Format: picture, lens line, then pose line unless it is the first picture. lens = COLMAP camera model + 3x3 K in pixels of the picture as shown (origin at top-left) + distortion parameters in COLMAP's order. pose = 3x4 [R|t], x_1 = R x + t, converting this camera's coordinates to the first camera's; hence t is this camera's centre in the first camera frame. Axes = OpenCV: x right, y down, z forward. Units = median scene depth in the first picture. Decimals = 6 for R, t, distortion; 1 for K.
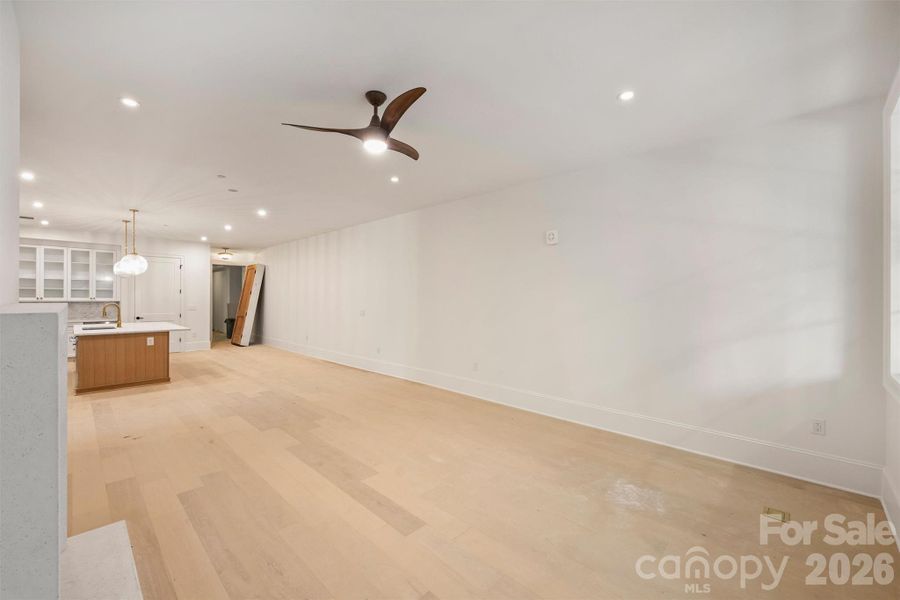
lens RADIAL K [[371.5, 0, 453.3], [0, 371.5, 293.6], [0, 0, 1]] dist [0.007774, 0.000493]
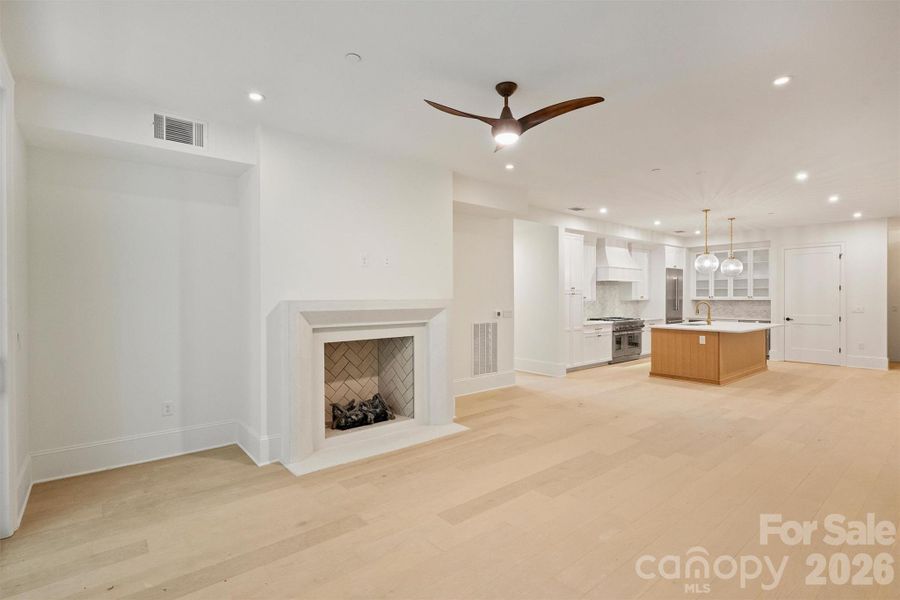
lens RADIAL K [[429.3, 0, 441.7], [0, 429.3, 300.8], [0, 0, 1]] dist [0.007582, -0.000404]
pose [[-0.120376, 0.007553, -0.992700, 0.400526], [0.012932, 0.999898, 0.006040, 0.006960], [0.992644, -0.012110, -0.120461, 0.425394]]
